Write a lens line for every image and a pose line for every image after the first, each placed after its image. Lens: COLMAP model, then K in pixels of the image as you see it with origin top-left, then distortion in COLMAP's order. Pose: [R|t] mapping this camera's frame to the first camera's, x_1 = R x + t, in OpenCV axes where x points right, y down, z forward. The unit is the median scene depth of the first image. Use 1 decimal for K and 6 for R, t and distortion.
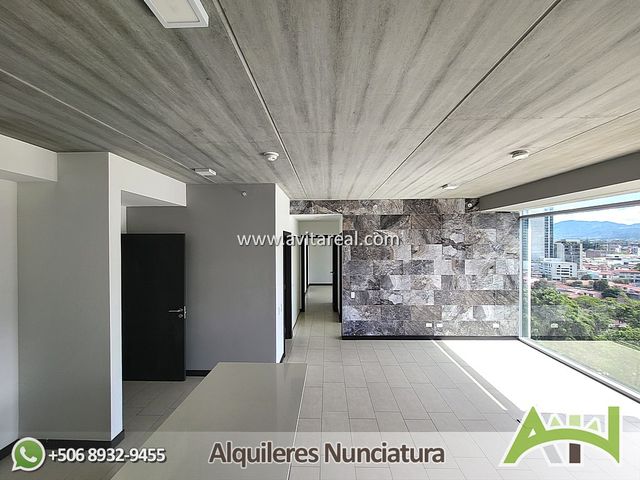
lens RADIAL K [[251.2, 0, 320.4], [0, 251.2, 242.1], [0, 0, 1]] dist [-0.000355, -0.000137]
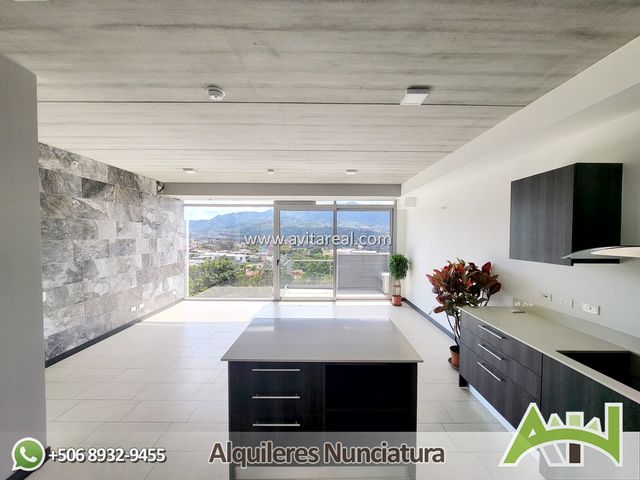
lens RADIAL K [[251.2, 0, 320.4], [0, 251.2, 242.1], [0, 0, 1]] dist [-0.000355, -0.000137]
pose [[-0.020689, -0.023750, 0.999504, -0.502983], [-0.006855, 0.999698, 0.023612, 0.056214], [-0.999762, -0.006363, -0.020846, 0.329174]]
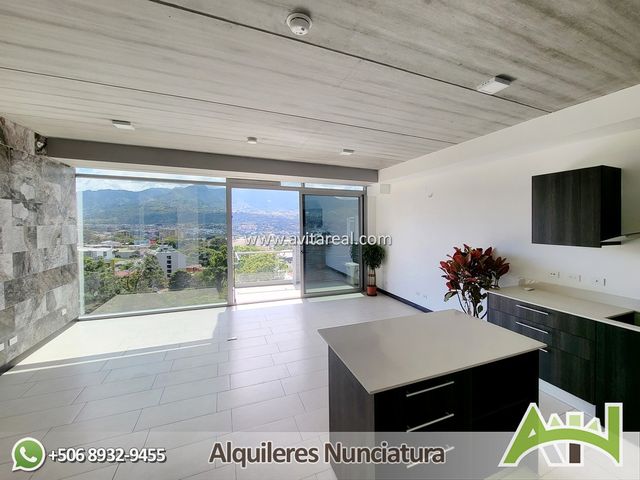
lens RADIAL K [[274.2, 0, 342.4], [0, 274.2, 230.3], [0, 0, 1]] dist [-0.000327, 0.000200]
pose [[-0.418129, -0.023450, 0.908085, -0.404760], [-0.008911, 0.999725, 0.021713, 0.057940], [-0.908344, 0.000987, -0.418222, 0.575236]]
